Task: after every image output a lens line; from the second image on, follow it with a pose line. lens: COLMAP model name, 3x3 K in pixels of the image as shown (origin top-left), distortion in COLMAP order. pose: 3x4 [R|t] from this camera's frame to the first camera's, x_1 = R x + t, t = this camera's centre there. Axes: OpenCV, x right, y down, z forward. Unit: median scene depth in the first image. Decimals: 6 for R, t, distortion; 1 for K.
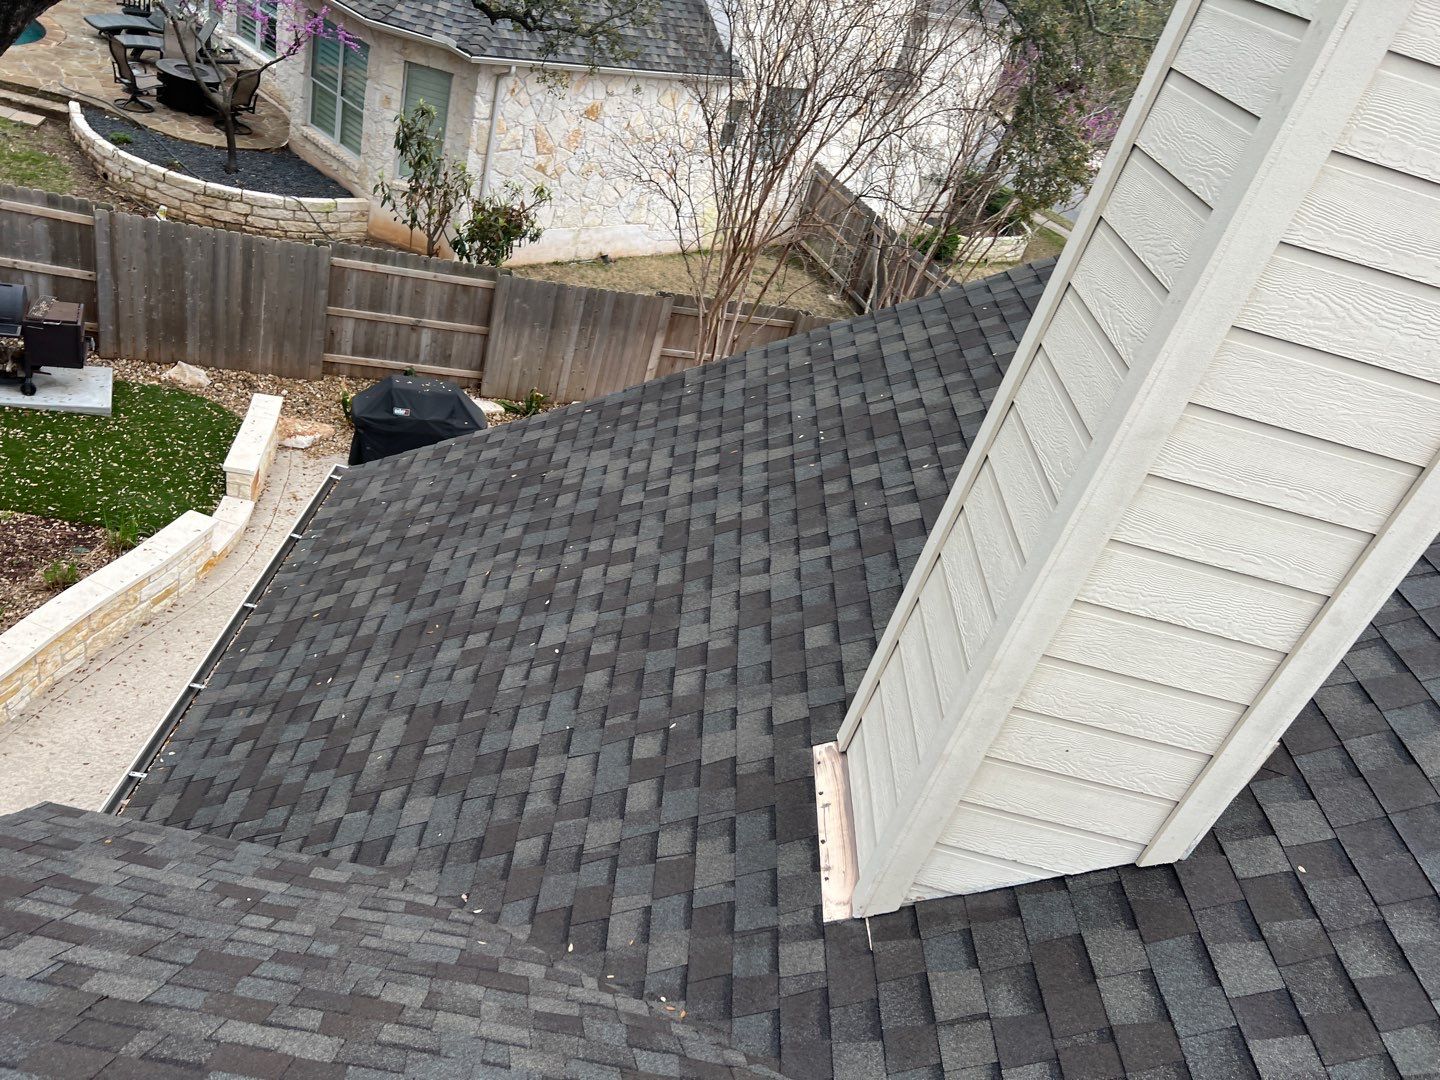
lens RADIAL K [[1091.6, 0, 716.5], [0, 1091.6, 537.8], [0, 0, 1]] dist [0.044699, -0.048409]
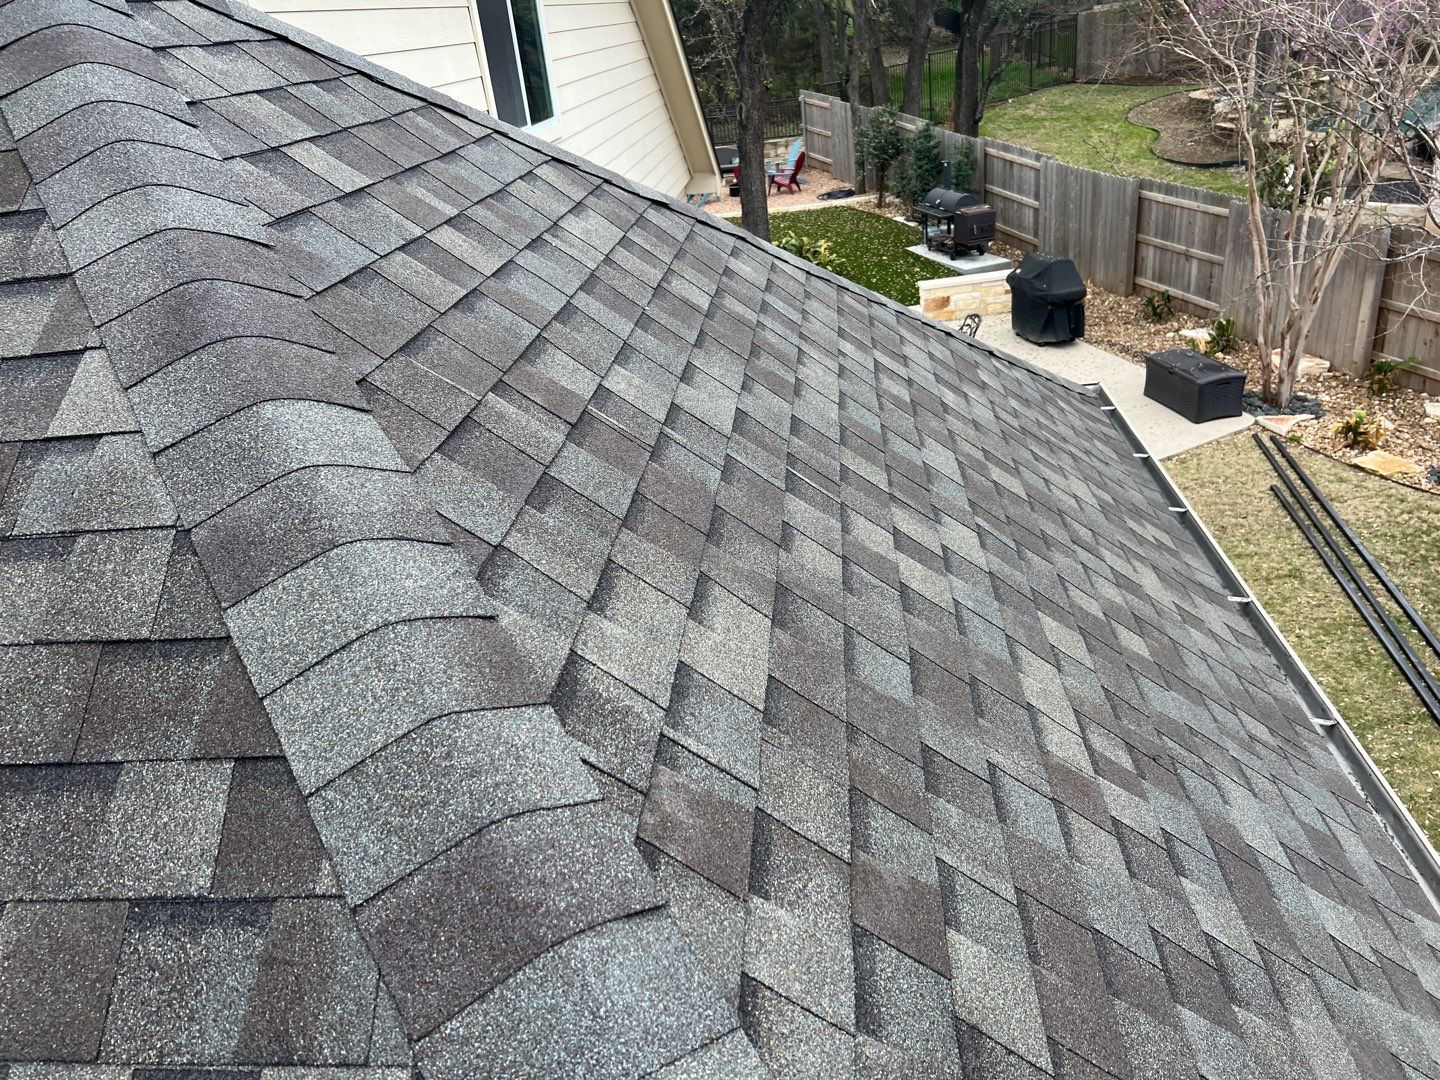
lens RADIAL K [[1094.9, 0, 703.7], [0, 1094.9, 537.2], [0, 0, 1]] dist [0.048755, -0.053191]
pose [[-0.097627, 0.187713, -0.977360, 0.843451], [-0.470220, 0.856824, 0.211532, 0.042845], [0.877133, 0.480225, 0.004617, 0.632120]]
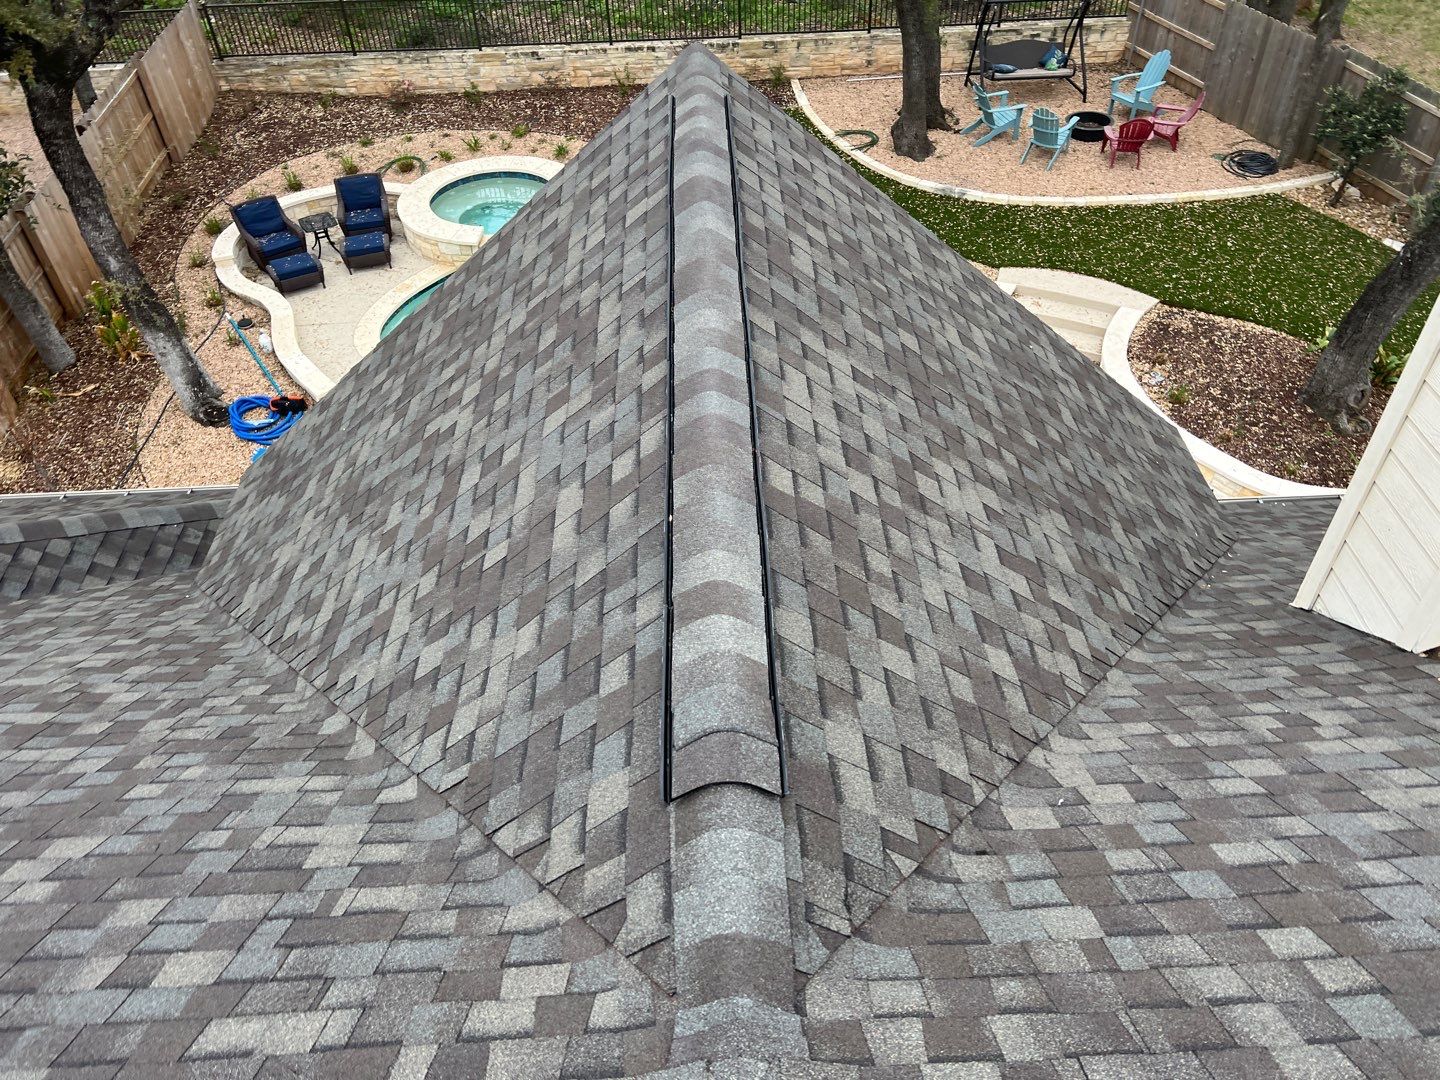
lens RADIAL K [[1081.4, 0, 734.7], [0, 1081.4, 525.5], [0, 0, 1]] dist [0.043650, -0.038764]
pose [[0.069528, 0.458728, -0.885852, 0.306496], [-0.509595, 0.779730, 0.363777, 0.016363], [0.857600, 0.426133, 0.287979, -0.054561]]
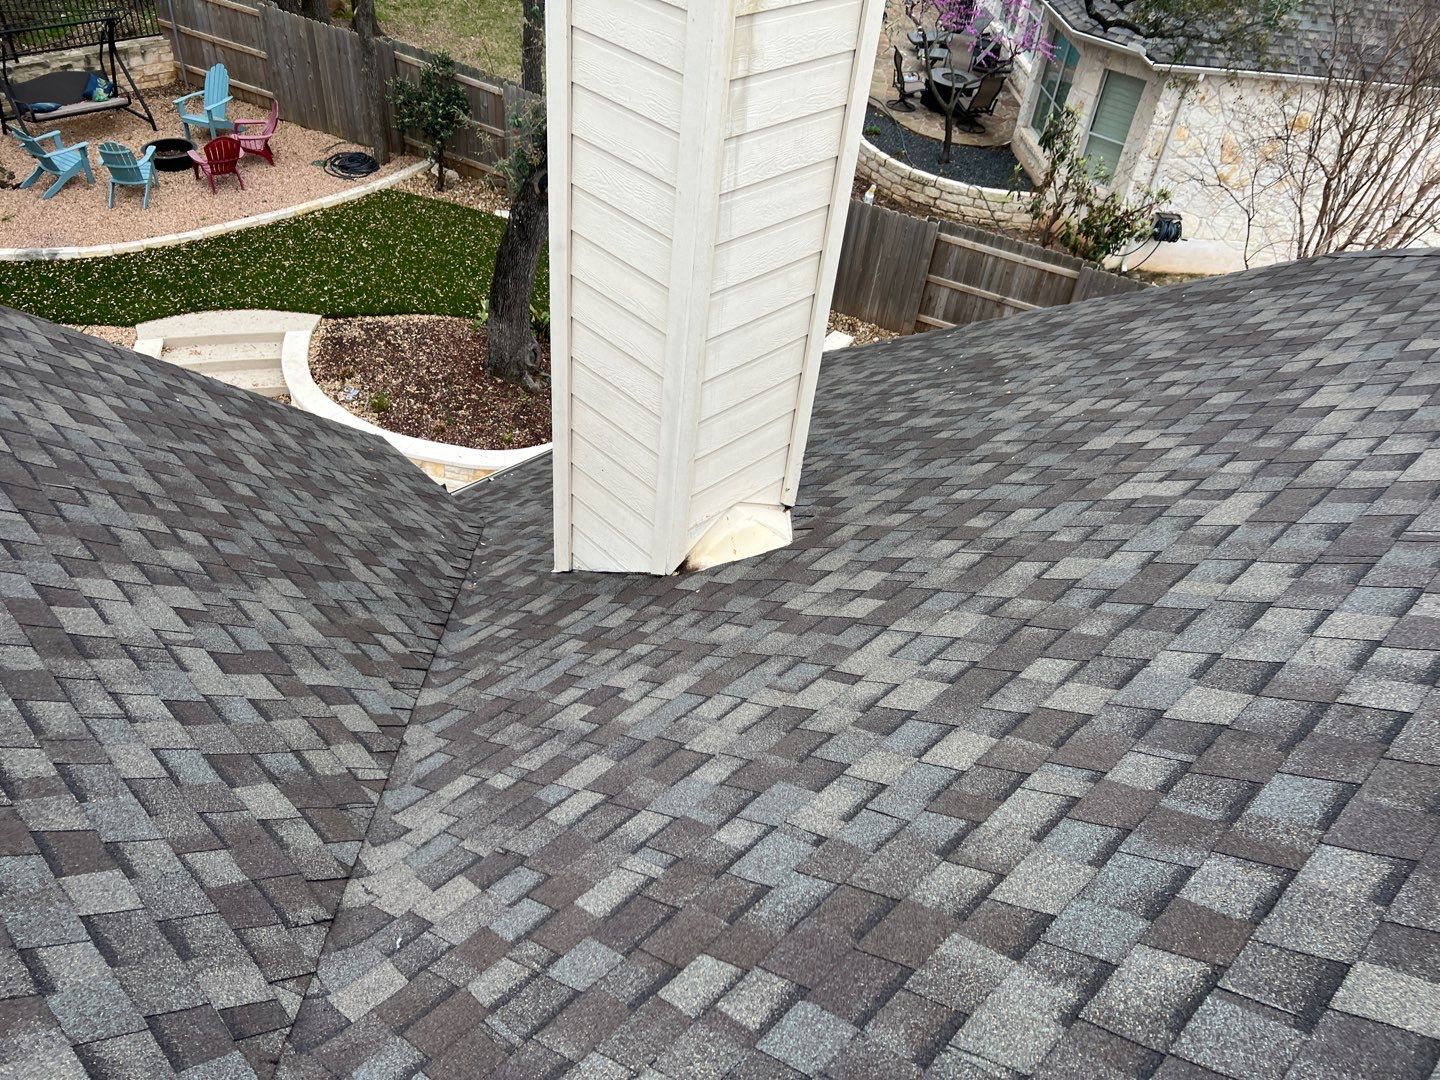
lens RADIAL K [[1085.8, 0, 708.0], [0, 1085.8, 548.7], [0, 0, 1]] dist [0.060422, -0.069461]
pose [[0.715927, 0.288365, -0.635841, 0.269522], [-0.290796, 0.951124, 0.103928, 0.016270], [0.634733, 0.110495, 0.764791, -0.019890]]
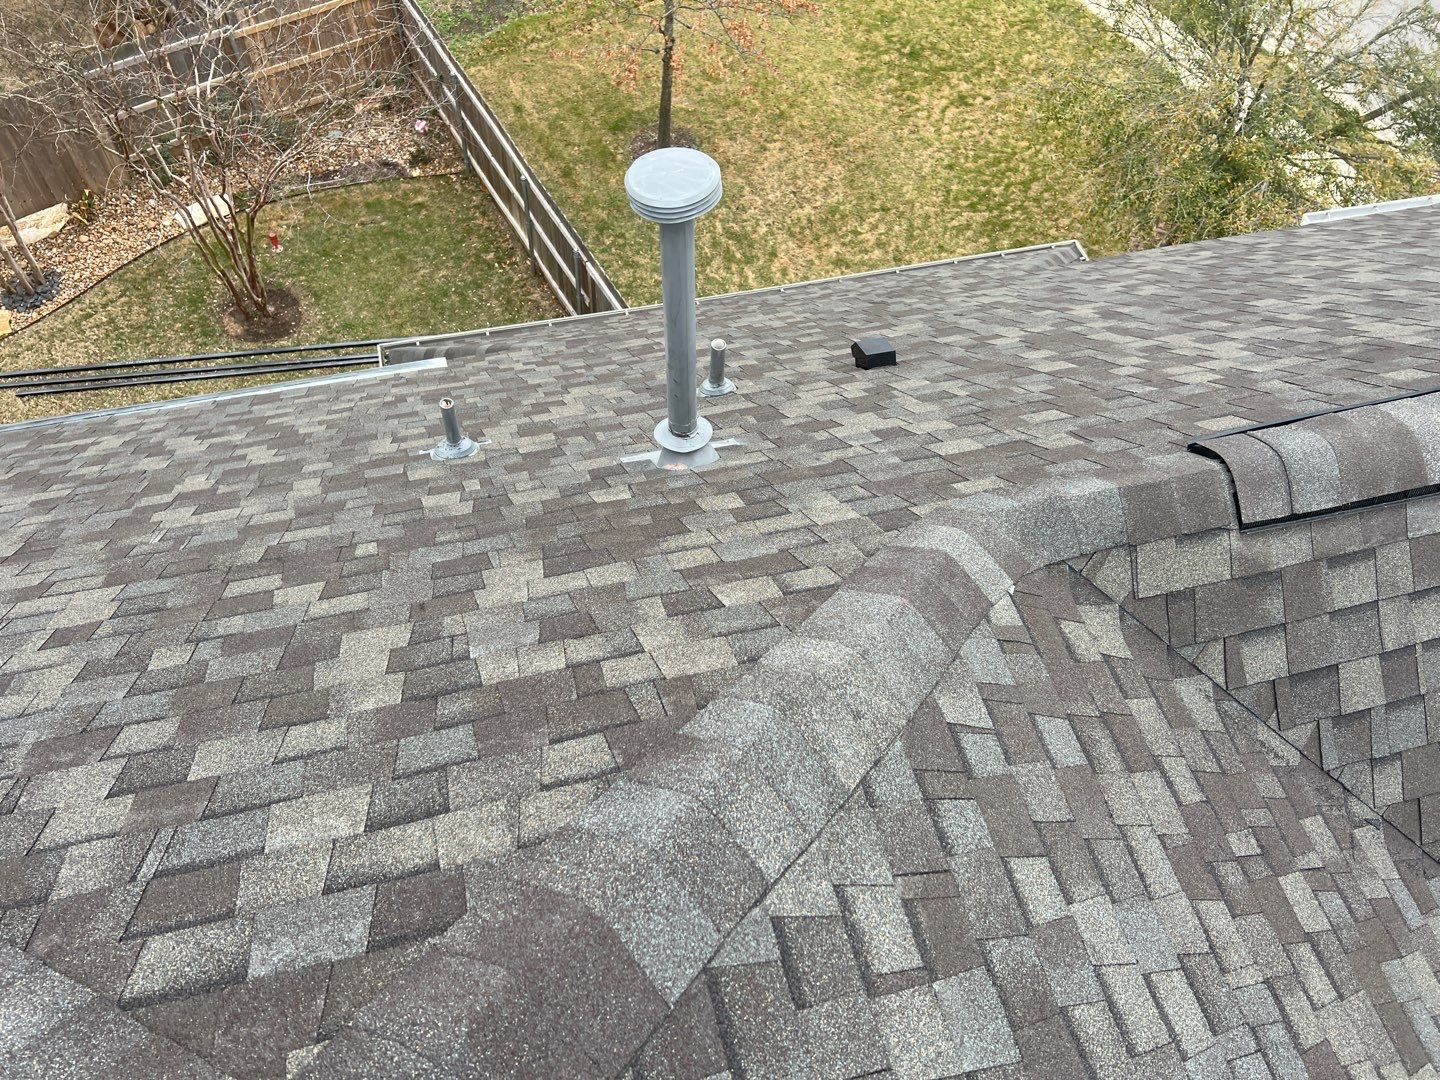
lens RADIAL K [[1091.6, 0, 716.5], [0, 1091.6, 537.8], [0, 0, 1]] dist [0.044699, -0.048409]
pose [[0.938287, -0.345442, -0.016941, 0.593145], [0.315790, 0.835711, 0.449293, -0.127309], [-0.141047, -0.426916, 0.893224, 0.052513]]
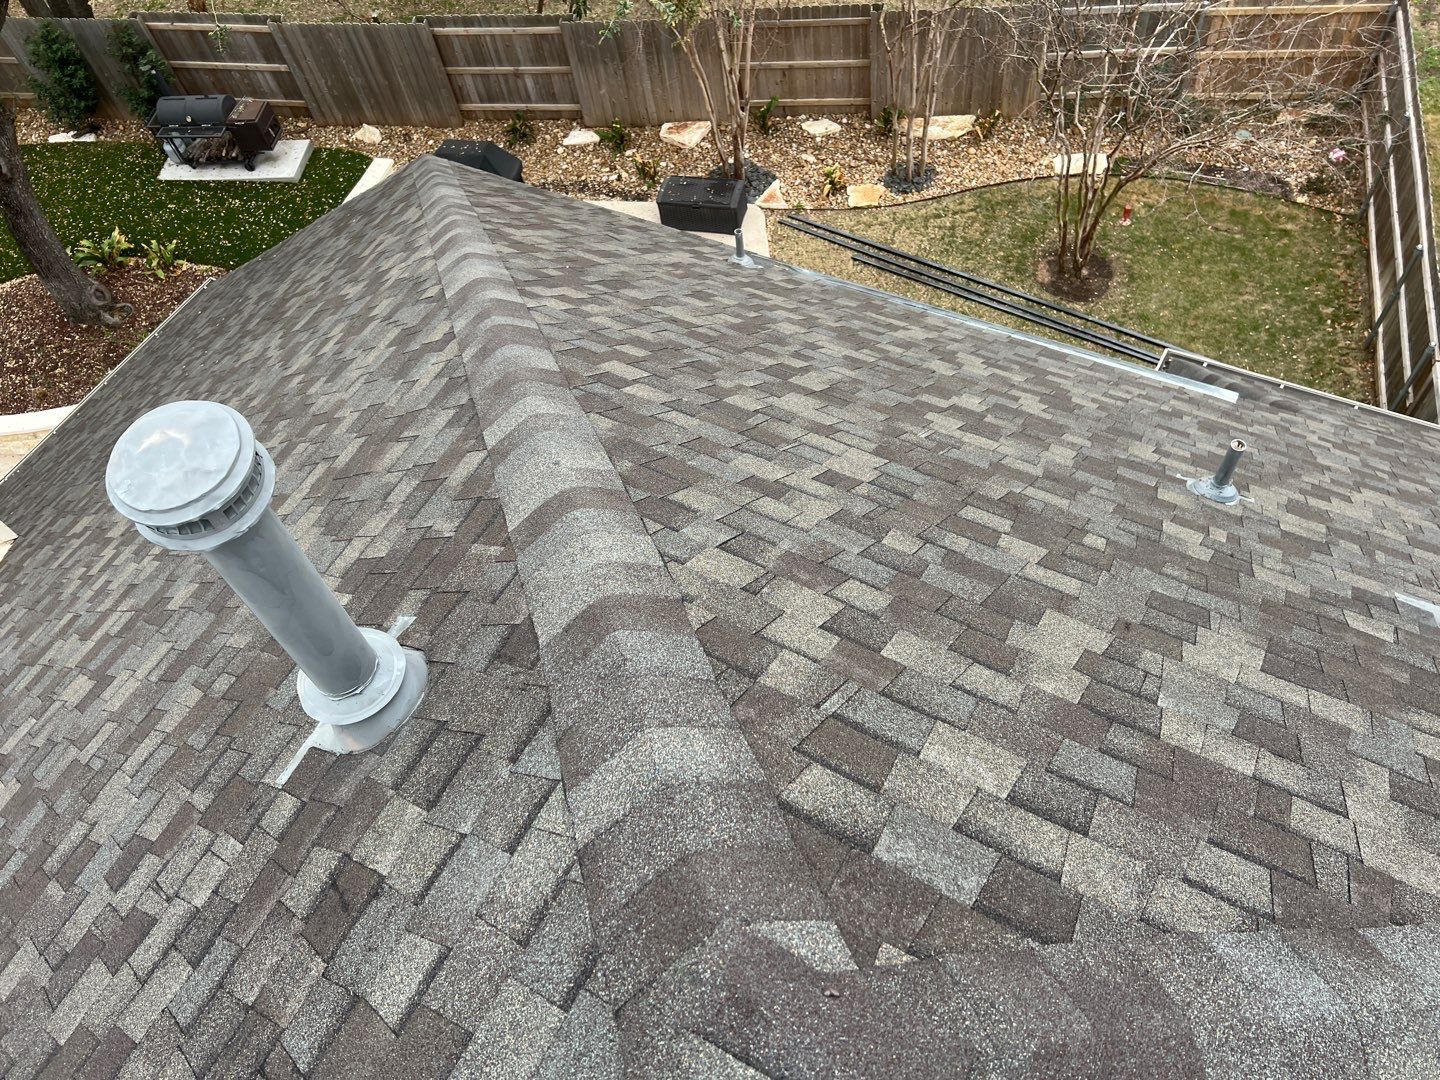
lens RADIAL K [[1091.6, 0, 716.5], [0, 1091.6, 537.8], [0, 0, 1]] dist [0.044699, -0.048409]
pose [[0.818144, 0.175674, -0.547520, 0.588545], [0.039642, 0.932690, 0.358494, -0.128503], [0.573645, -0.315005, 0.756111, 0.051619]]
